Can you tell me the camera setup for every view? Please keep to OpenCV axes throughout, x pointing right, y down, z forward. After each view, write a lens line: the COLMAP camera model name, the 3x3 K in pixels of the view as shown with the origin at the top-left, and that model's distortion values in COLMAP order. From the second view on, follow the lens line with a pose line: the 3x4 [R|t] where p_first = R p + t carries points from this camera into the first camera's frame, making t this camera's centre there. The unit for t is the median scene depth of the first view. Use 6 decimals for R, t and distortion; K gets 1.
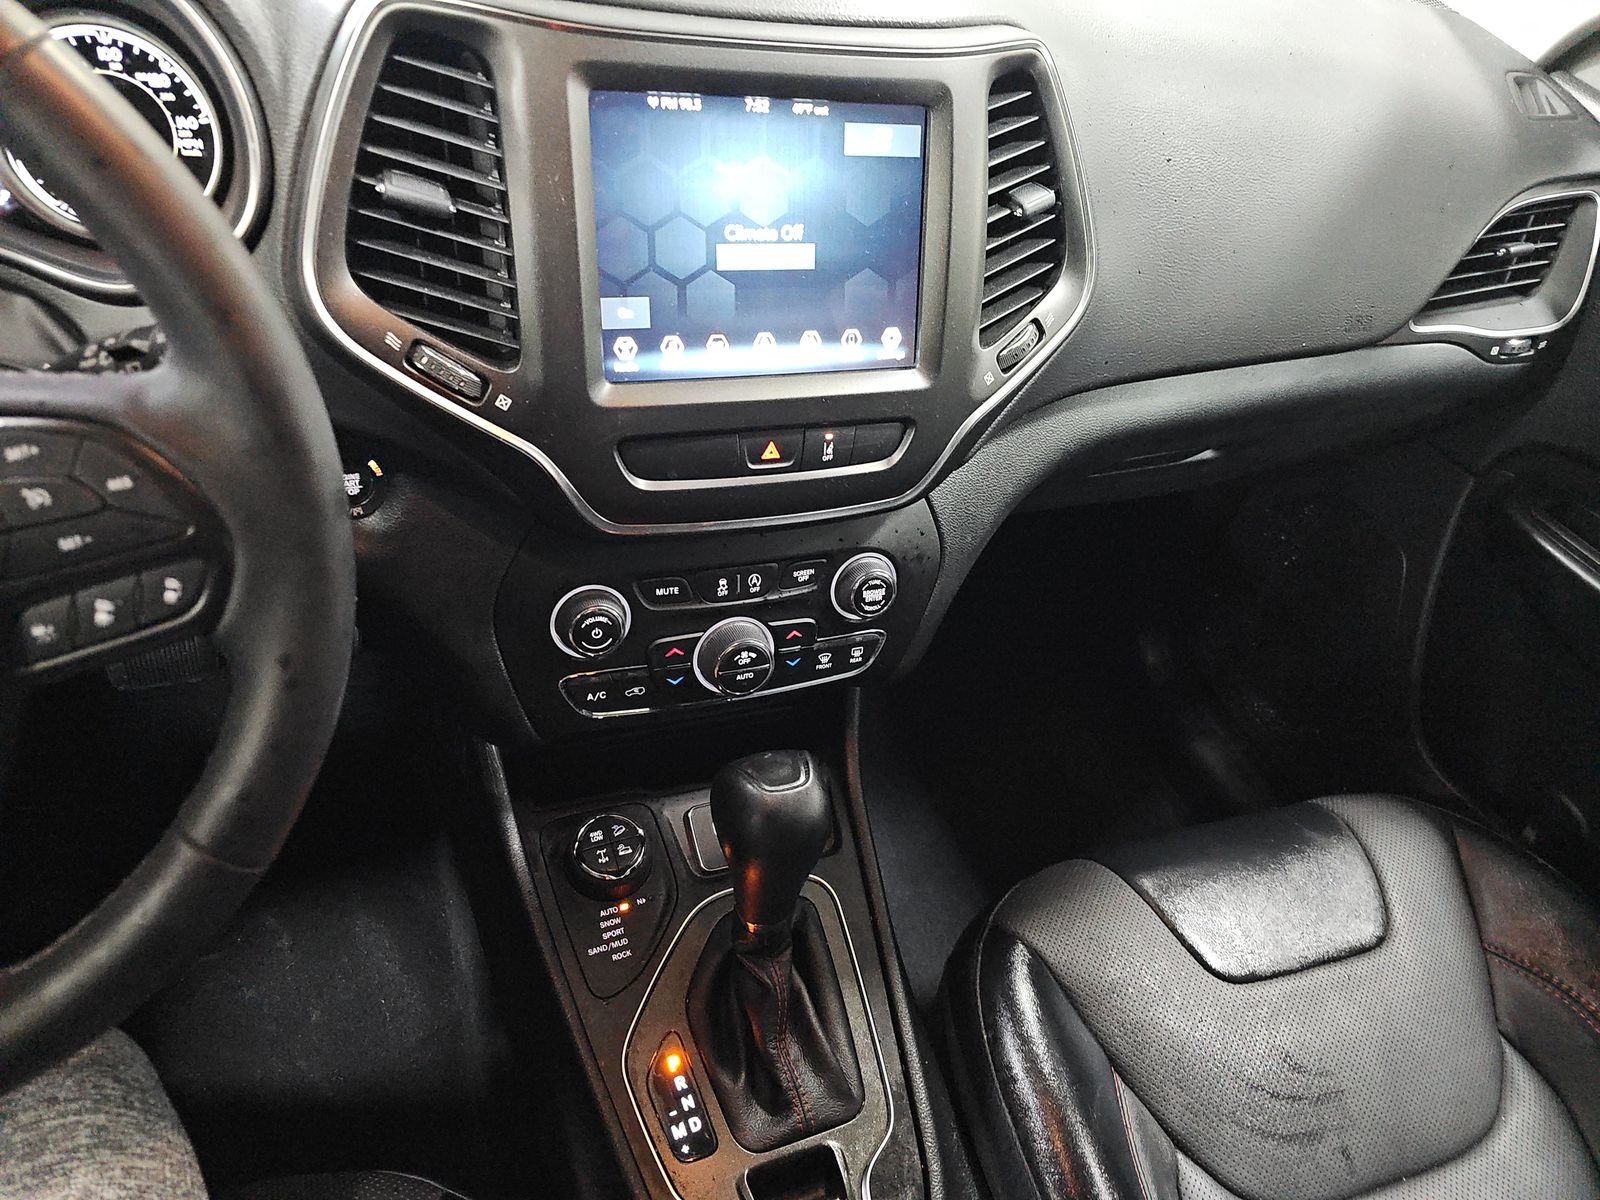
lens RADIAL K [[1051.6, 0, 800.0], [0, 1051.6, 600.0], [0, 0, 1]] dist [0.048342, -0.046202]
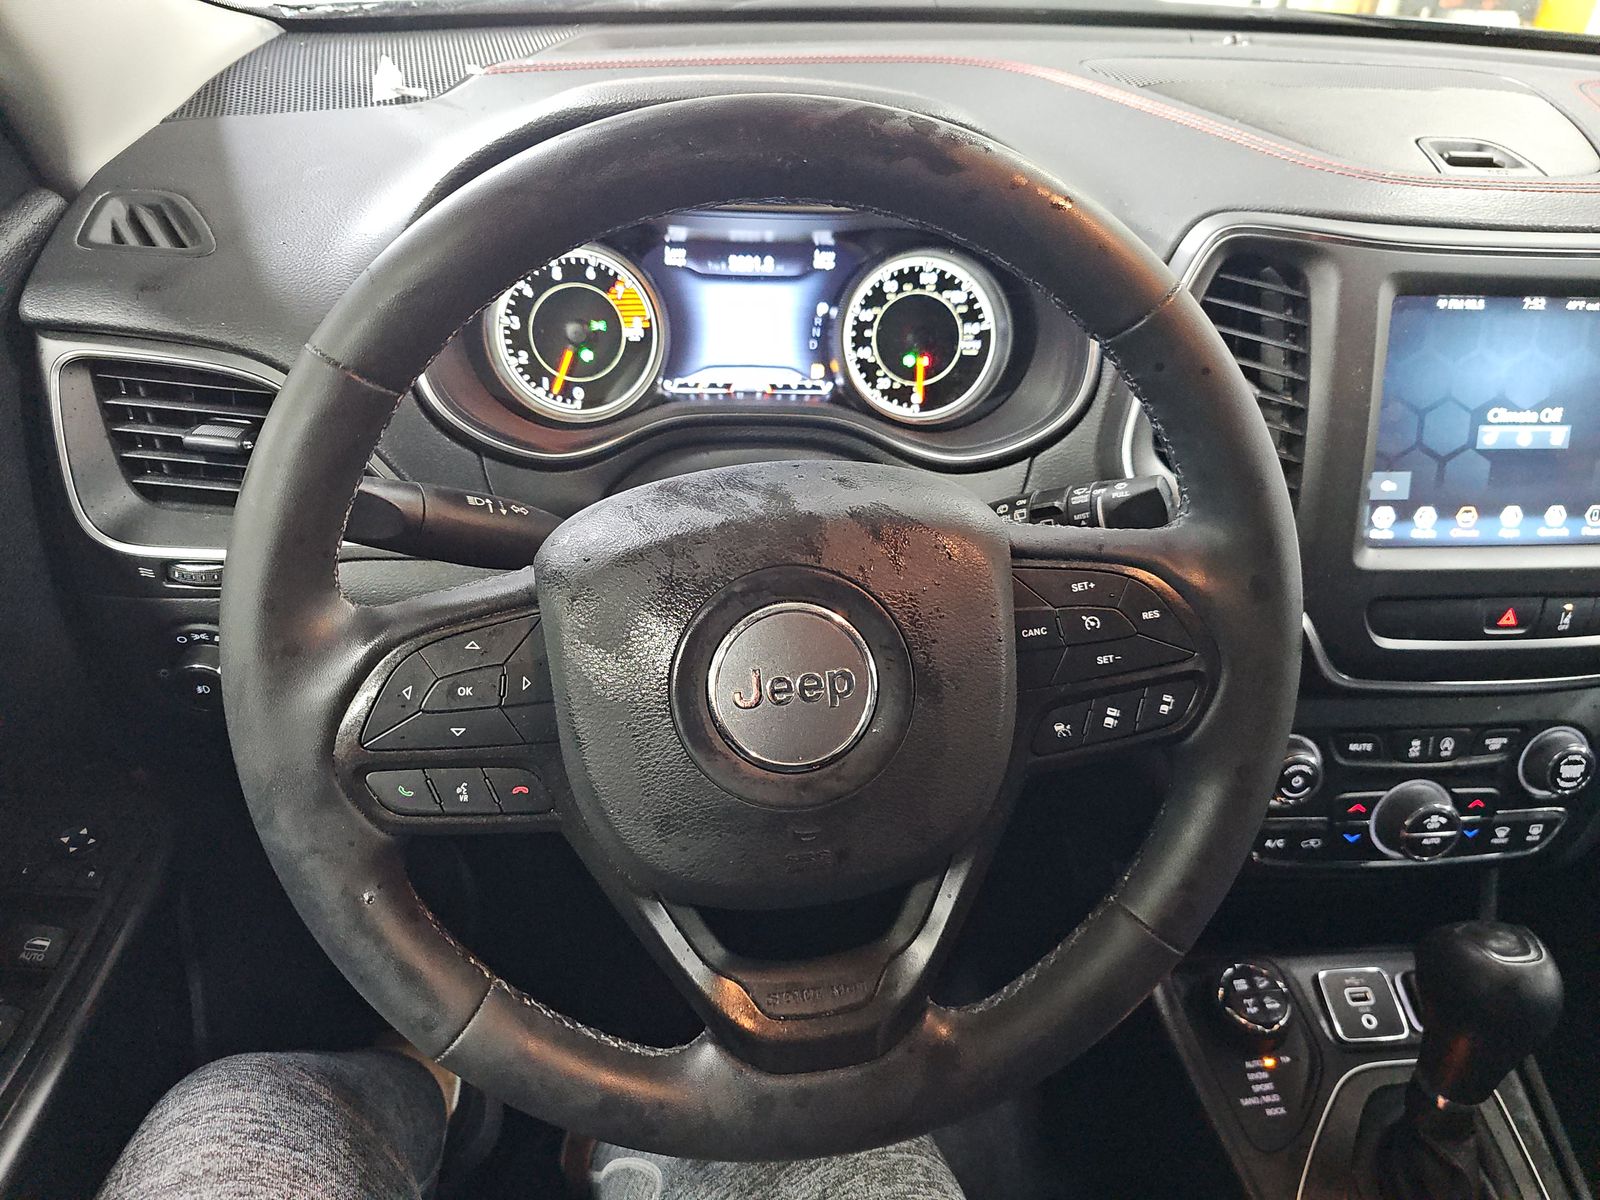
lens RADIAL K [[1077.7, 0, 800.0], [0, 1077.7, 600.0], [0, 0, 1]] dist [-0.000574, -0.005929]
pose [[0.956303, 0.052905, -0.287550, -0.391276], [-0.095568, 0.986031, -0.136415, 0.050468], [0.276316, 0.157935, 0.948001, -0.187795]]
